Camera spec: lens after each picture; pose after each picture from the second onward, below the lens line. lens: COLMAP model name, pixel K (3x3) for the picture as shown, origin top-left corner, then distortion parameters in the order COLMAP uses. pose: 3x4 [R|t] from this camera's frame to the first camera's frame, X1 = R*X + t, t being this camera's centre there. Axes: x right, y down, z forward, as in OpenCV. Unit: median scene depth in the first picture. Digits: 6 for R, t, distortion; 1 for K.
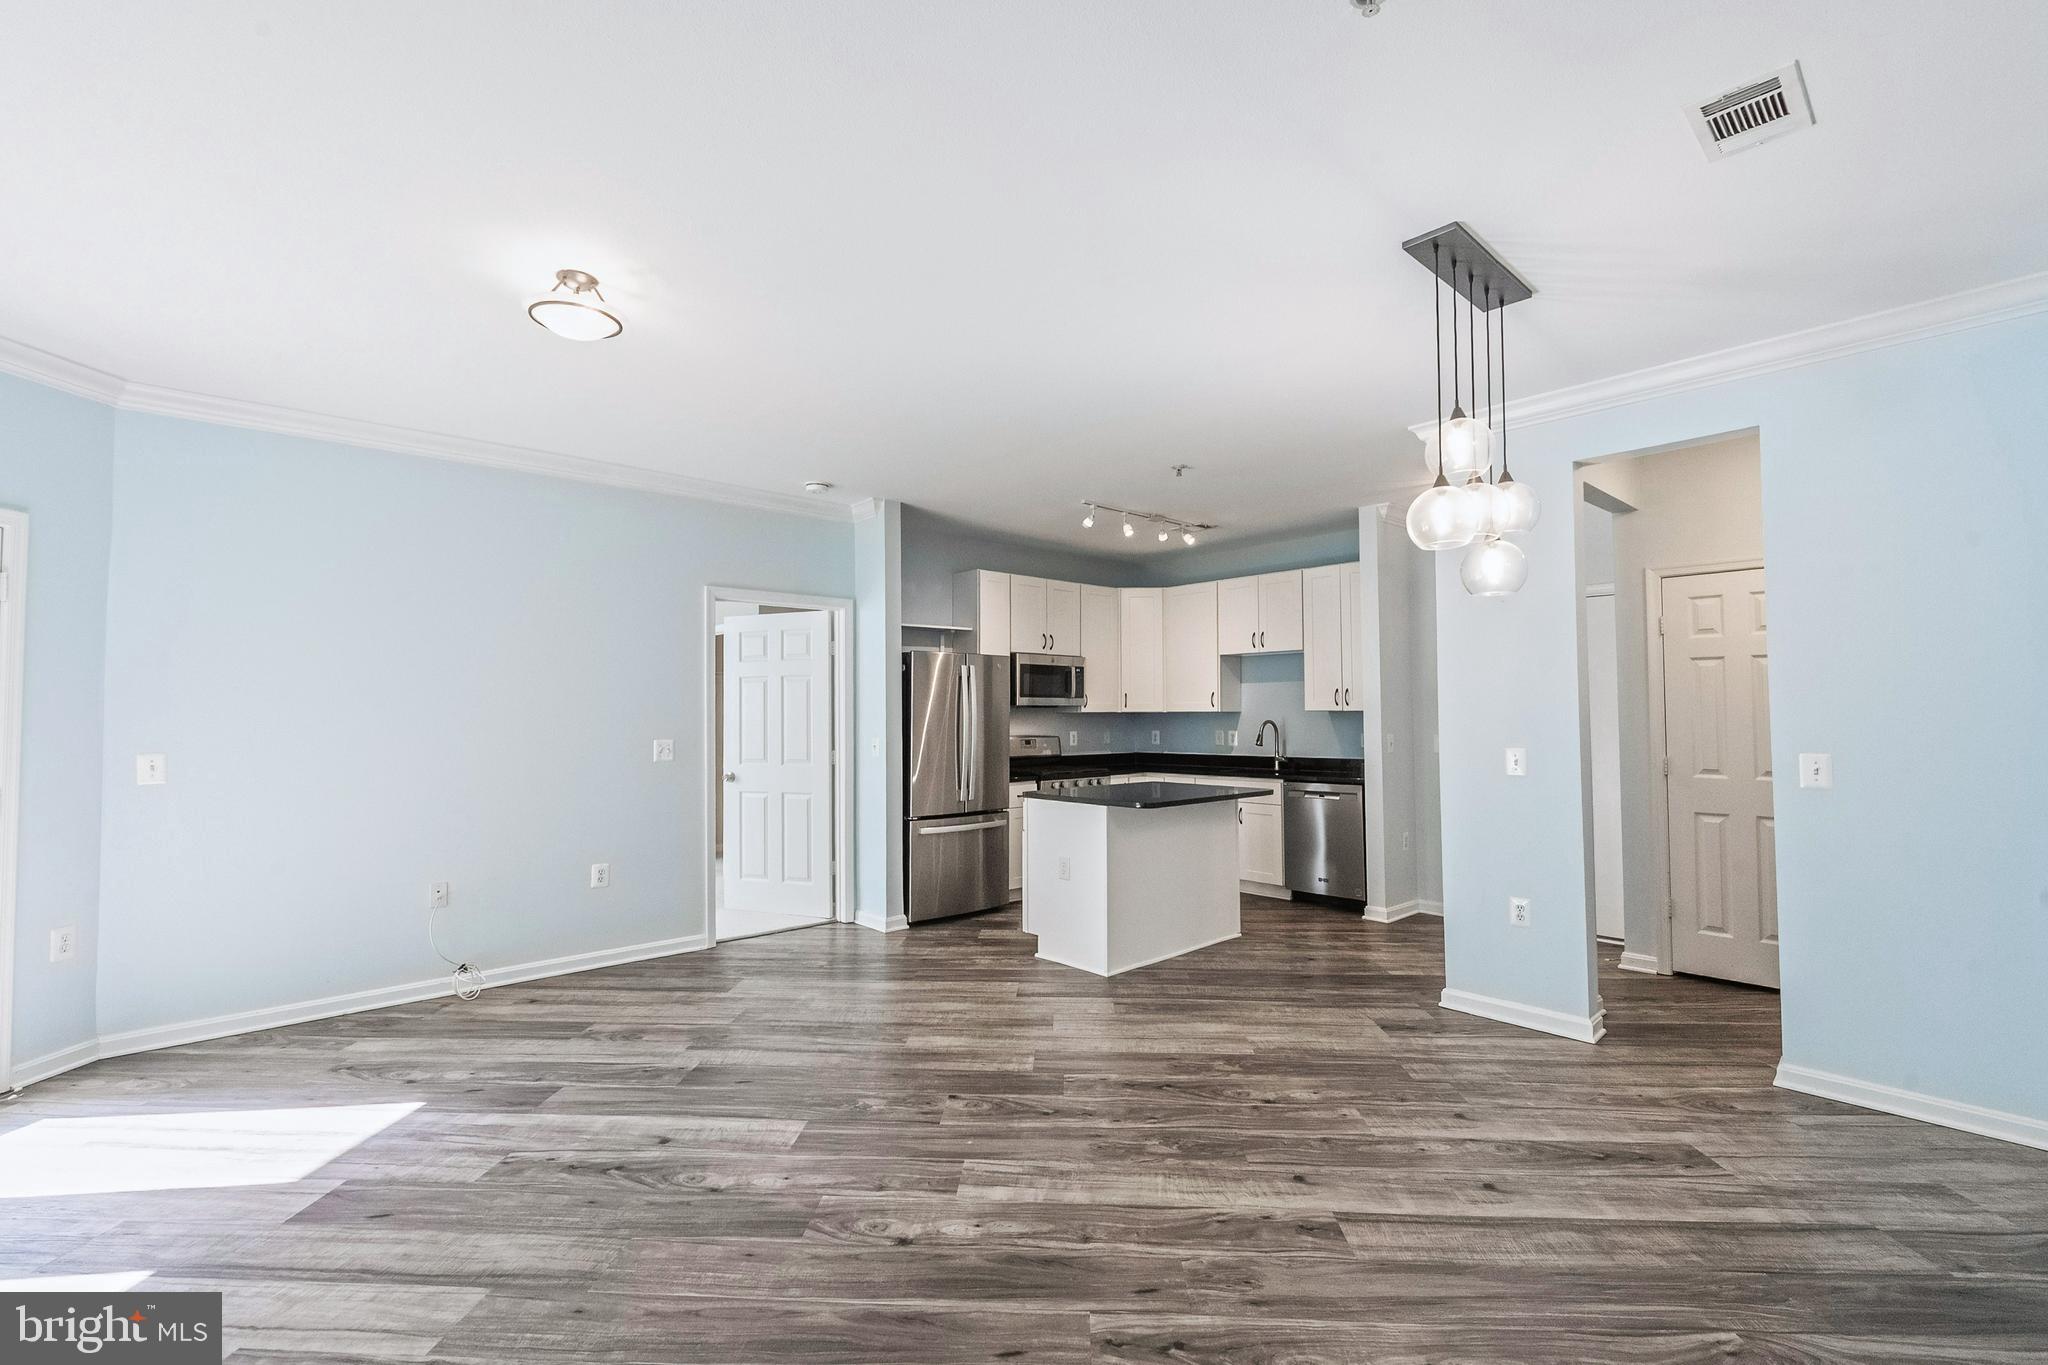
lens RADIAL K [[893.8, 0, 1024.0], [0, 893.8, 682.5], [0, 0, 1]] dist [-0.002466, 0.000018]
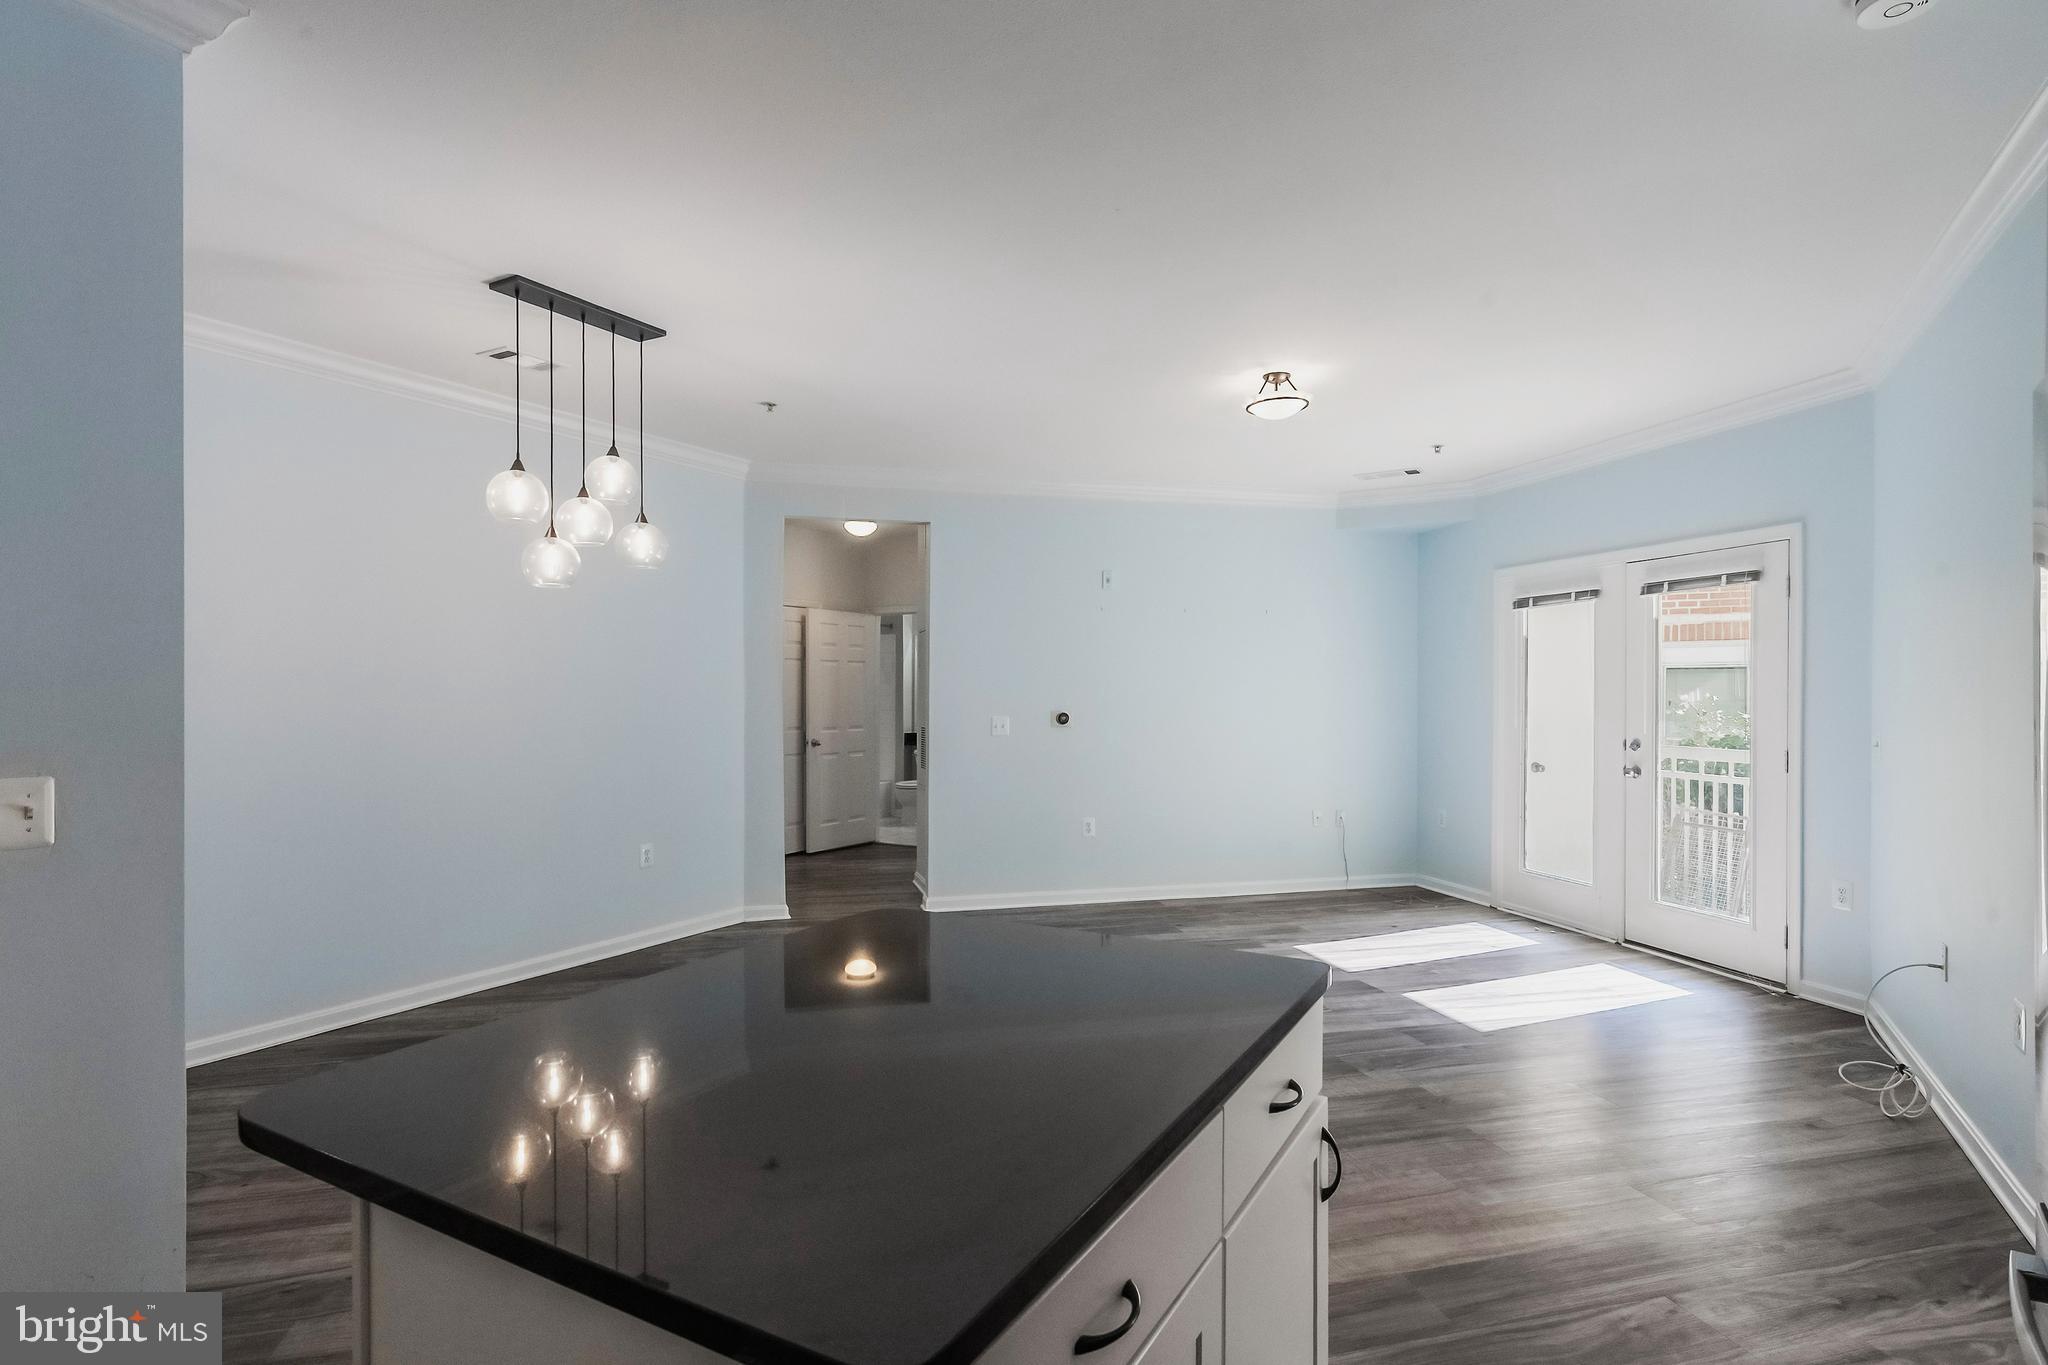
lens RADIAL K [[1040.5, 0, 1026.0], [0, 1040.5, 701.8], [0, 0, 1]] dist [0.002033, 0.000164]
pose [[-0.952980, 0.006663, -0.302959, 0.189783], [0.014075, 0.999652, -0.022290, 0.042683], [0.302705, -0.025506, -0.952743, 1.269091]]
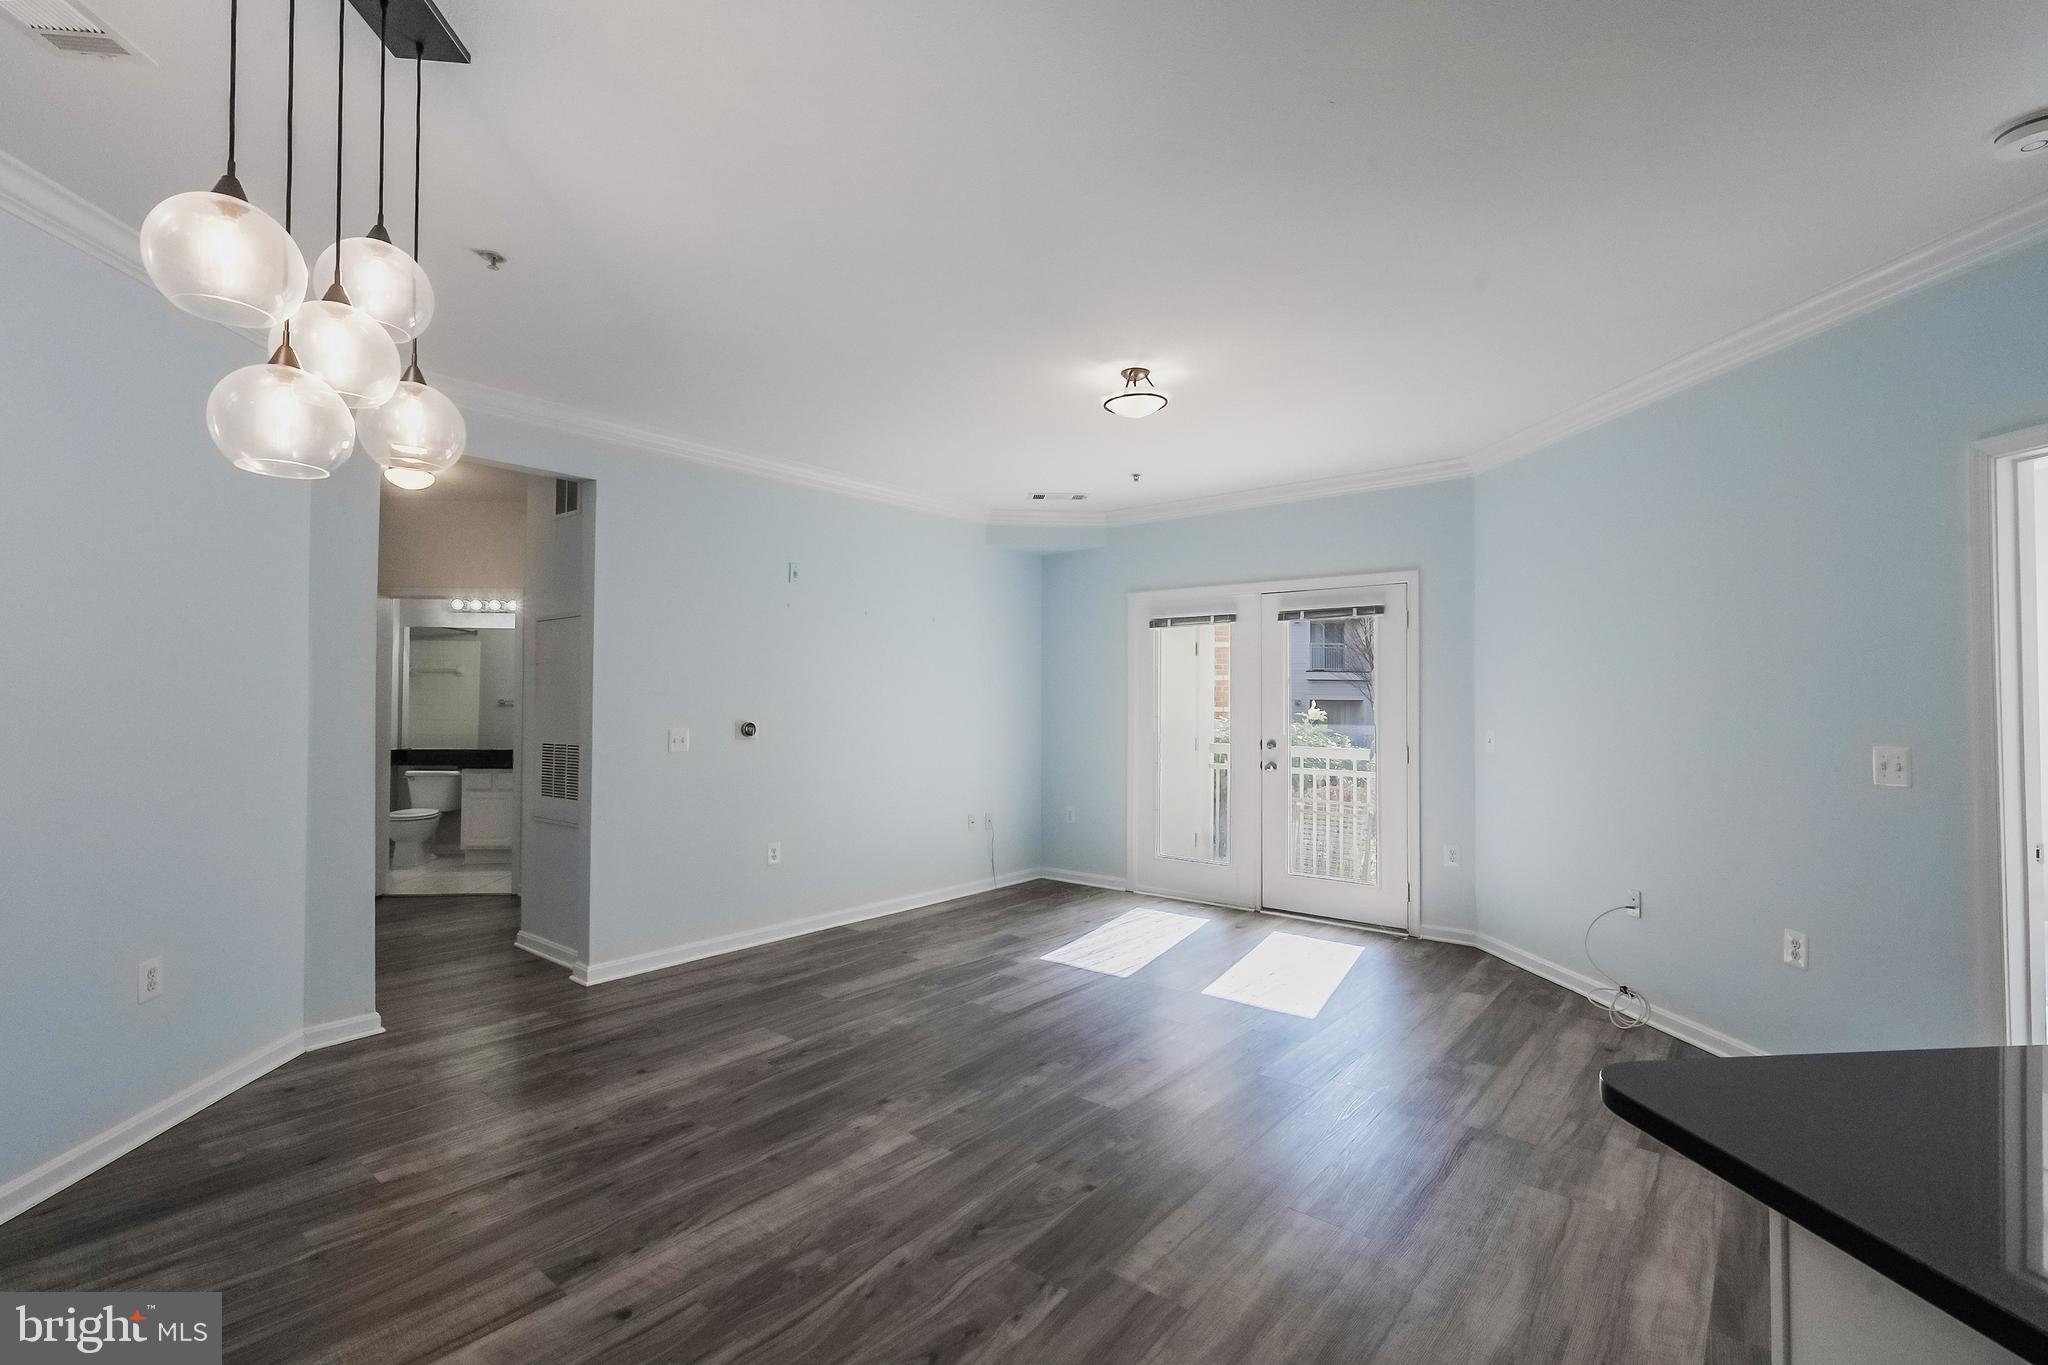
lens RADIAL K [[921.2, 0, 1021.1], [0, 921.2, 684.9], [0, 0, 1]] dist [-0.000558, -0.000216]
pose [[-0.595764, -0.011996, -0.803070, 0.369784], [0.026558, 0.999047, -0.034625, 0.029664], [0.802720, -0.041956, -0.594878, 0.878197]]
